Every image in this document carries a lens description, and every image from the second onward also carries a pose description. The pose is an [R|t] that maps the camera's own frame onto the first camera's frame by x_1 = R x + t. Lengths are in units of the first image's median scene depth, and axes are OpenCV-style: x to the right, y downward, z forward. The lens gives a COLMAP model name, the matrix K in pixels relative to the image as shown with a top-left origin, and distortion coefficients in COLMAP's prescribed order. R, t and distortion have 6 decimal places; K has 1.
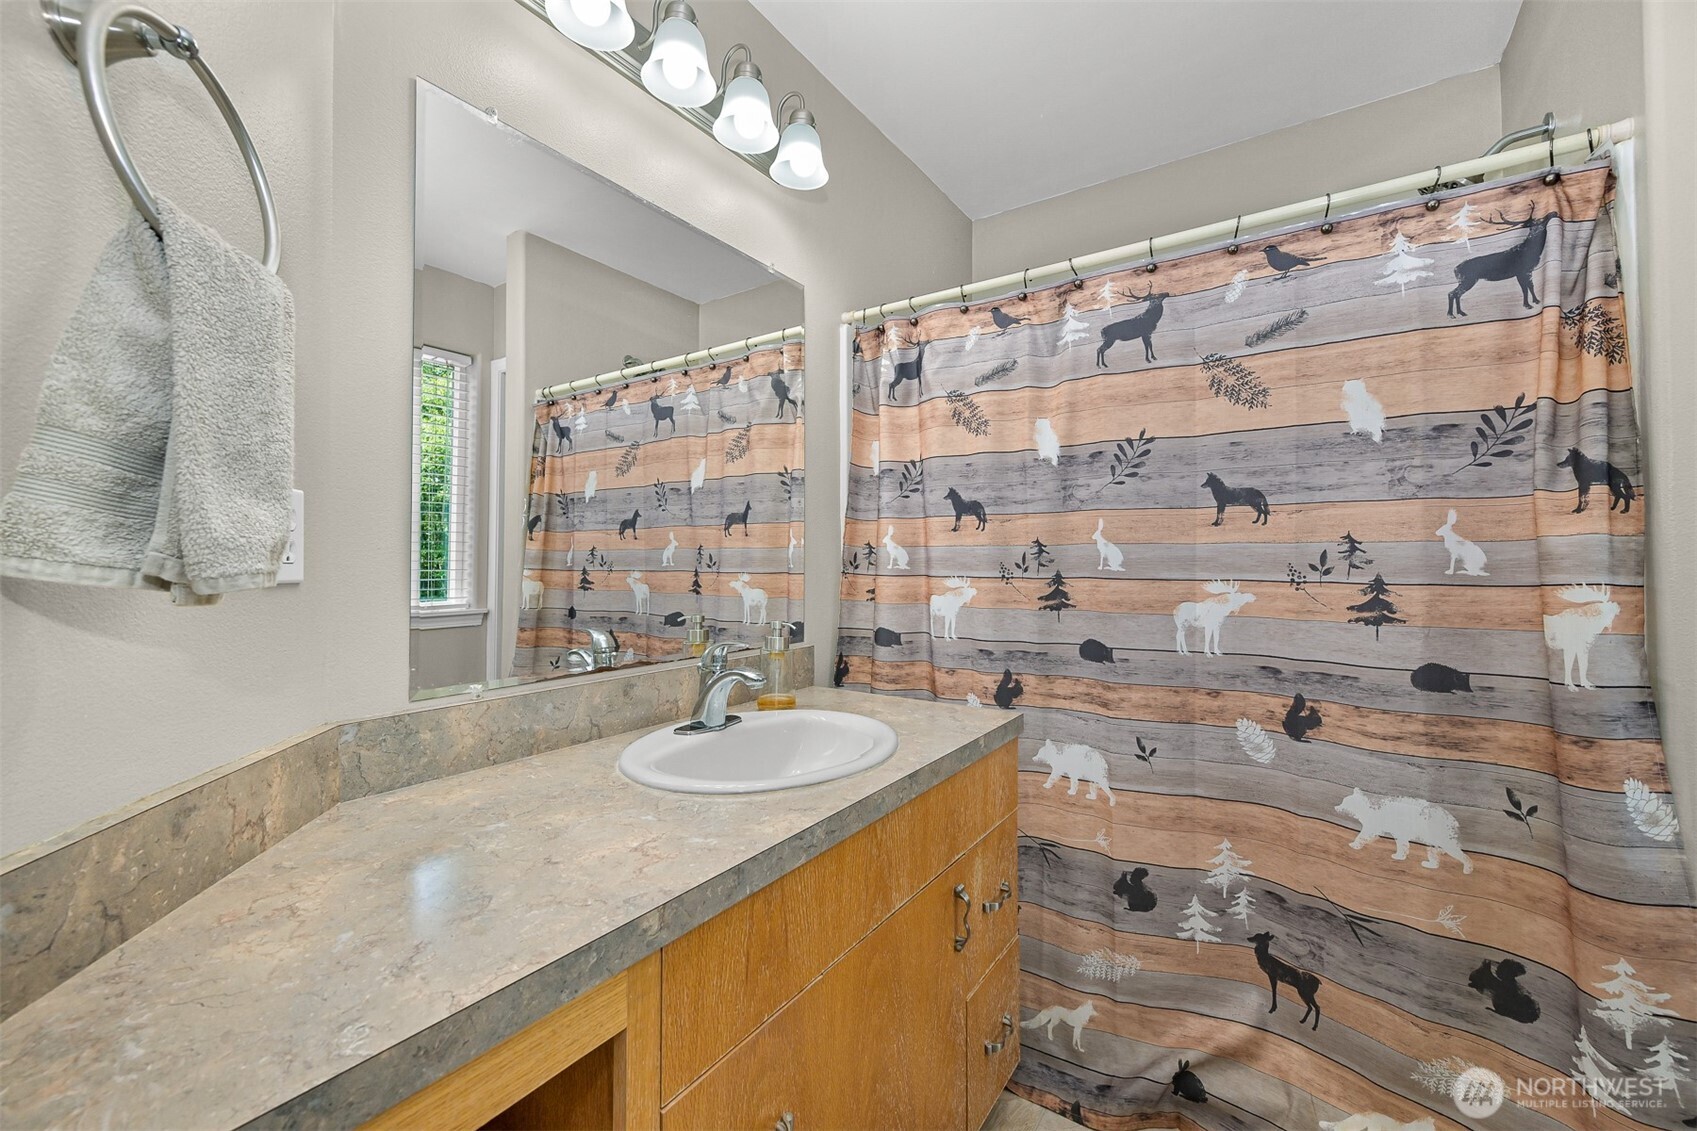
lens RADIAL K [[667.9, 0, 859.6], [0, 667.9, 543.5], [0, 0, 1]] dist [-0.000743, 0.000205]
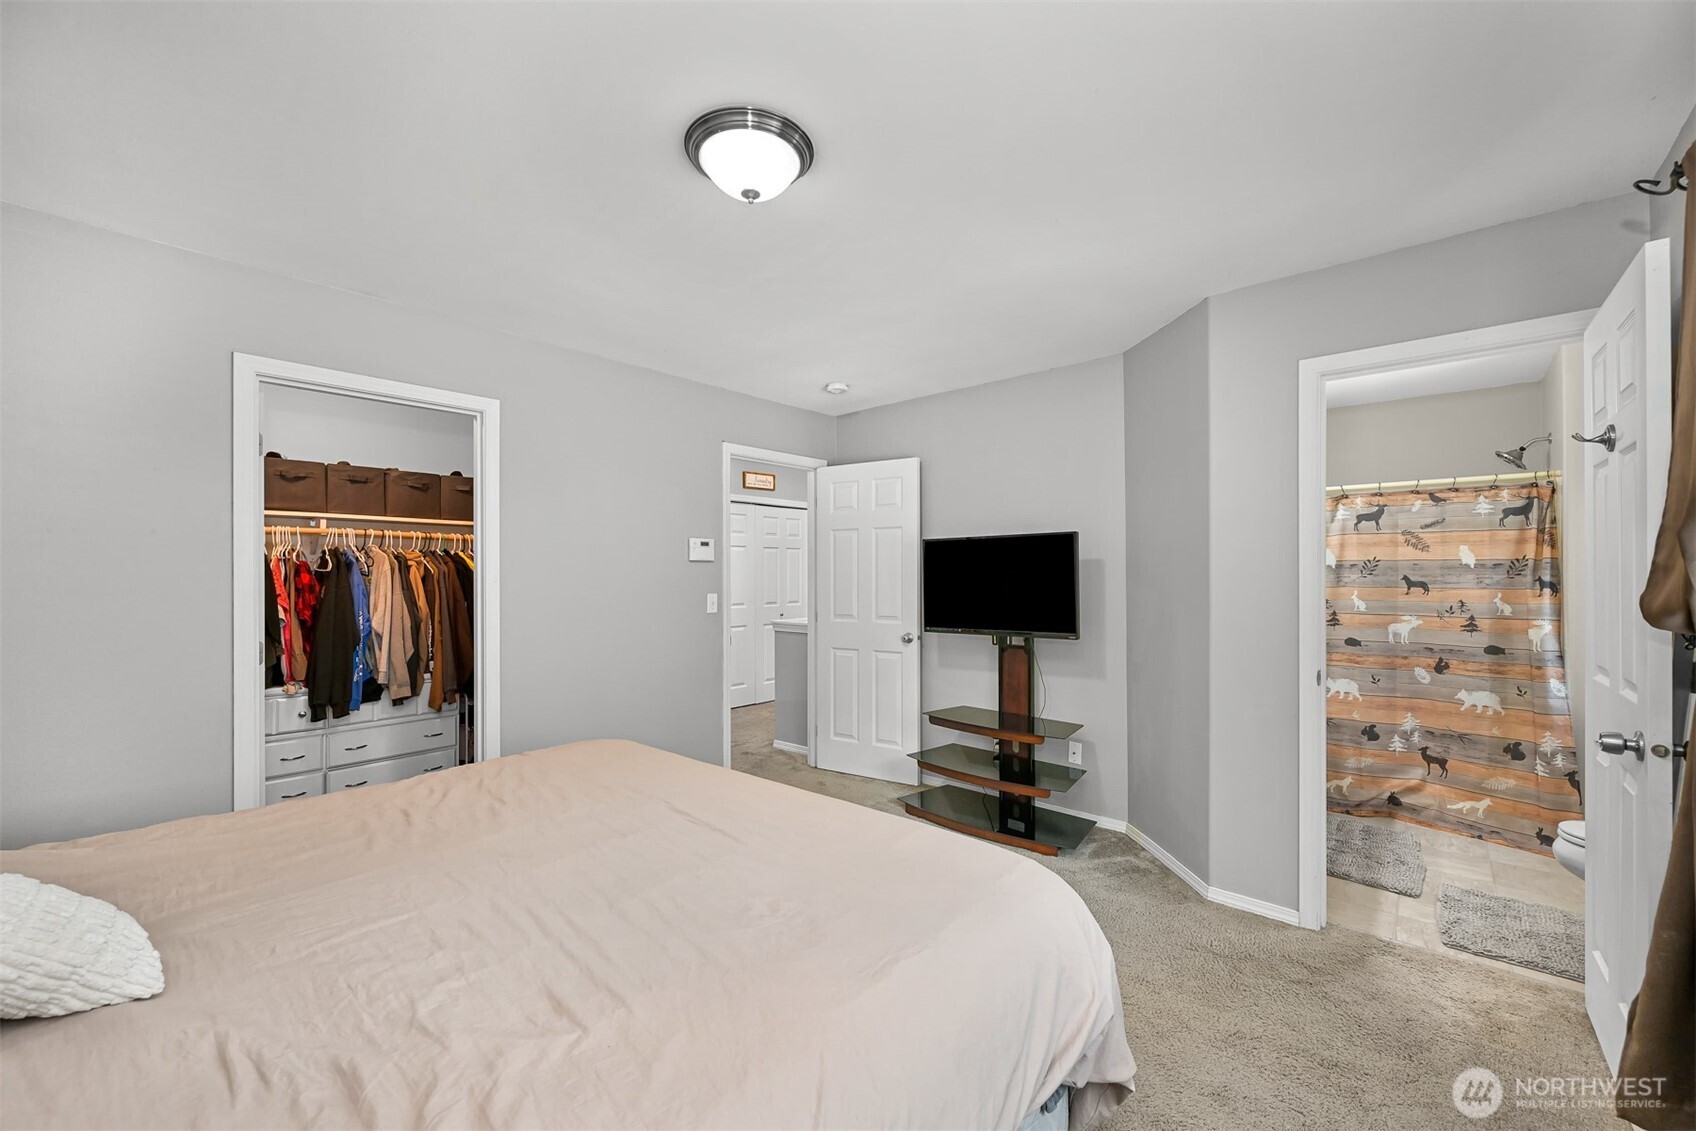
lens RADIAL K [[674.1, 0, 854.4], [0, 674.1, 571.5], [0, 0, 1]] dist [0.000381, 0.000491]
pose [[0.993055, -0.002878, -0.117615, -1.353310], [0.005338, 0.999773, 0.020606, -0.189001], [0.117529, -0.021091, 0.992845, -1.949594]]
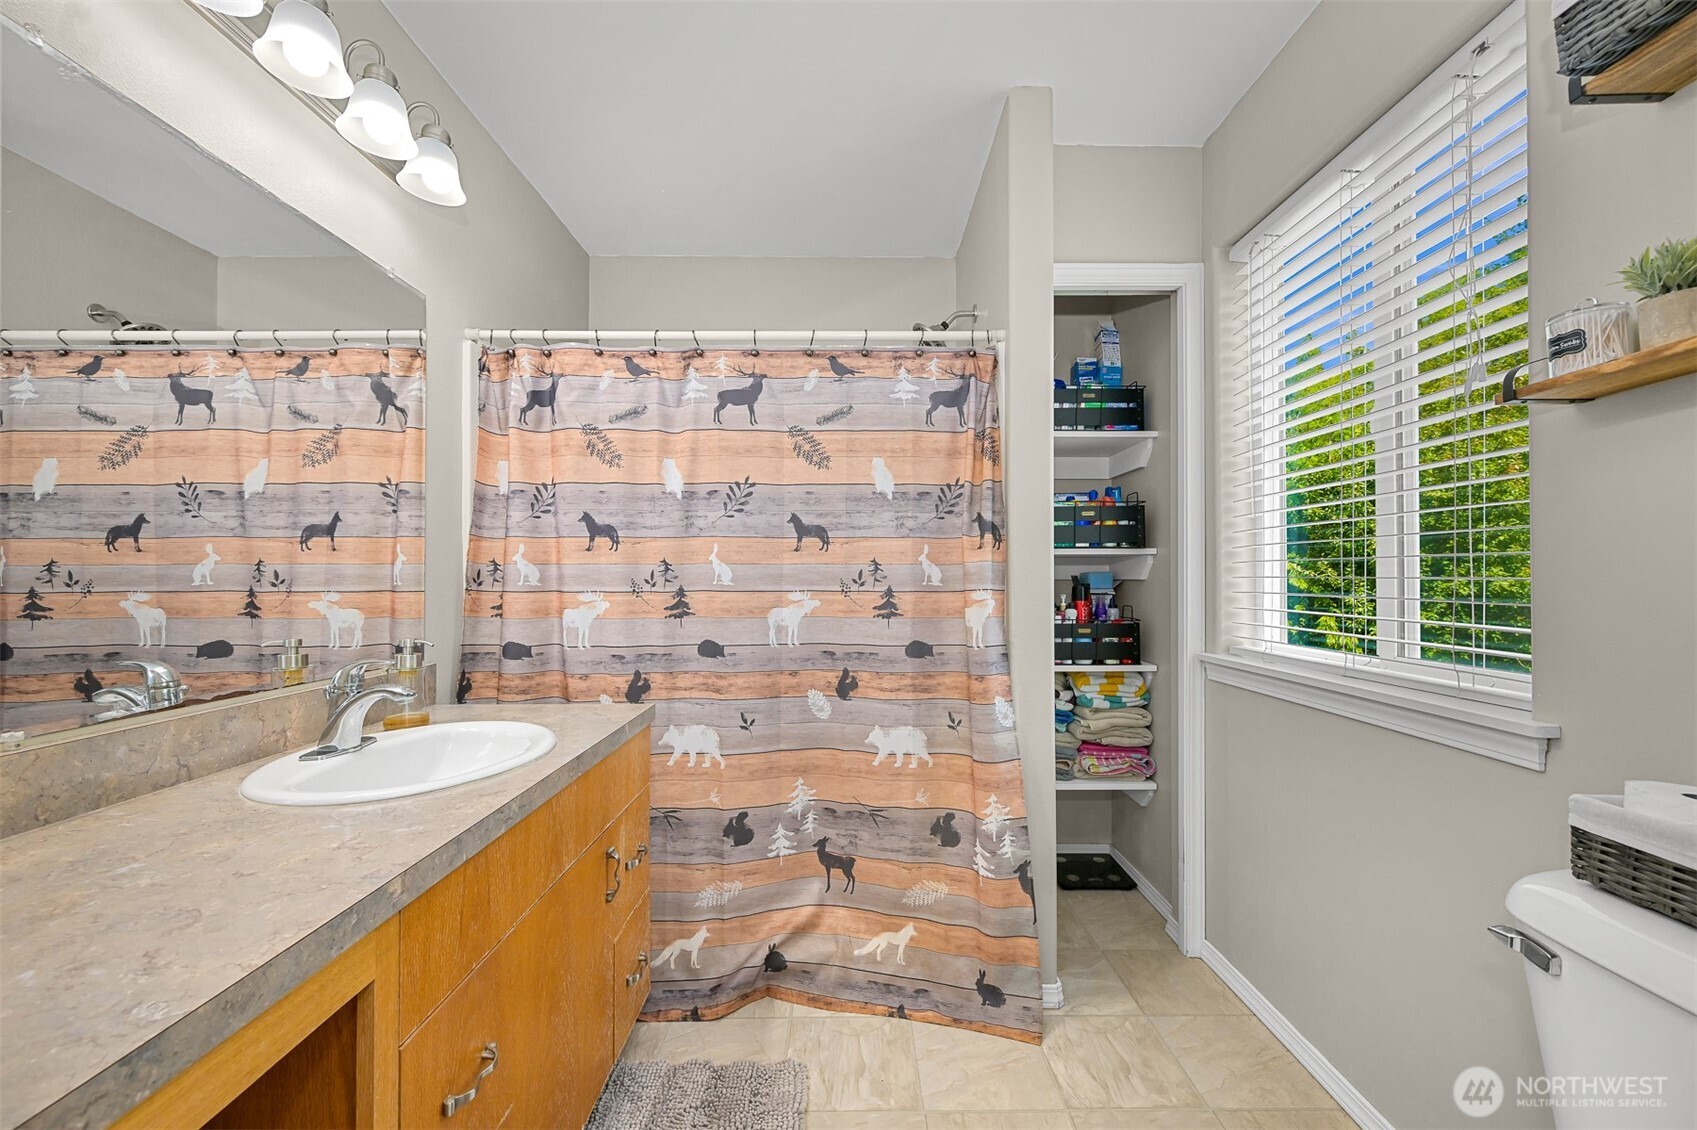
lens RADIAL K [[672.8, 0, 846.6], [0, 672.8, 566.2], [0, 0, 1]] dist [-0.000653, -0.000054]
pose [[0.828003, 0.005117, 0.560700, -0.159465], [-0.011451, 0.999904, 0.007785, -0.008016], [-0.560606, -0.012867, 0.827982, -0.208002]]
